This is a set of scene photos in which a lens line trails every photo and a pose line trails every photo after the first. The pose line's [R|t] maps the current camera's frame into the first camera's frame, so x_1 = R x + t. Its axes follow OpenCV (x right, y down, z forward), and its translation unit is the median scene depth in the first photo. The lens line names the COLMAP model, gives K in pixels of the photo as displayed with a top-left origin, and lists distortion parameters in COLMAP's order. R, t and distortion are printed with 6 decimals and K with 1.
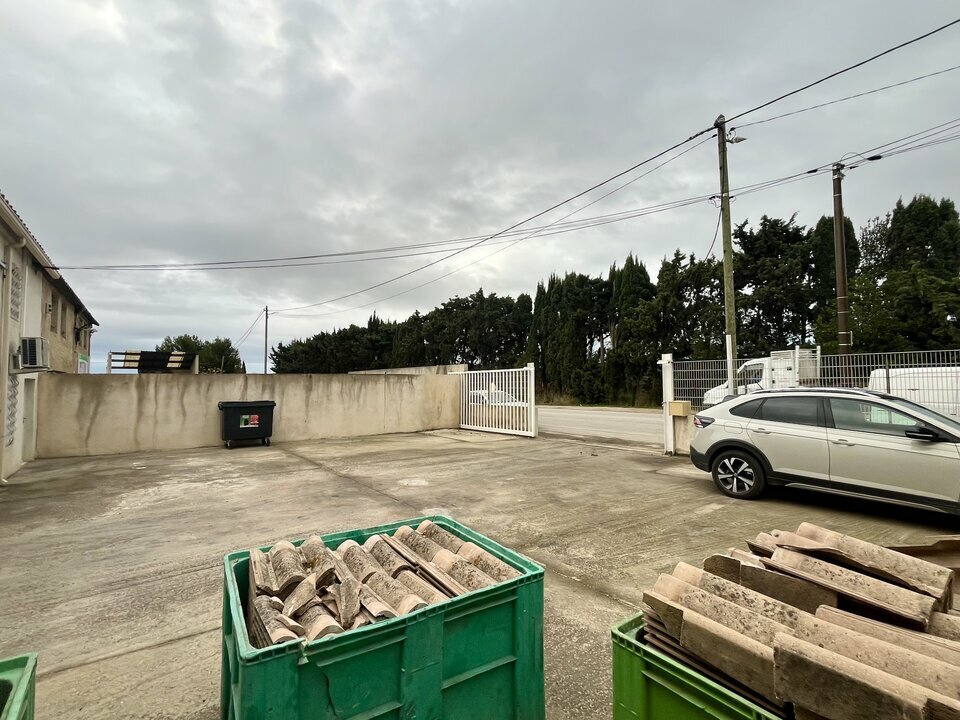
lens RADIAL K [[441.1, 0, 476.6], [0, 441.1, 359.6], [0, 0, 1]] dist [-0.005395, -0.000624]
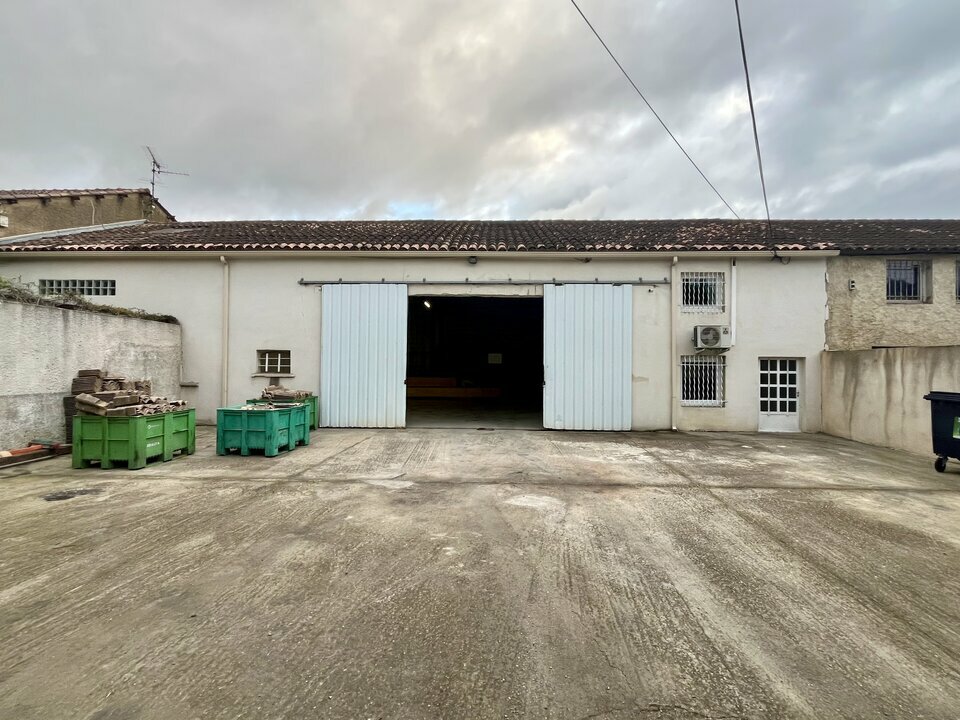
lens RADIAL K [[441.1, 0, 477.8], [0, 441.1, 359.6], [0, 0, 1]] dist [-0.005395, -0.000624]
pose [[-0.627542, -0.007305, -0.778548, 0.547415], [0.039602, 0.998362, -0.041288, 0.100465], [0.777575, -0.056742, -0.626225, 1.673320]]
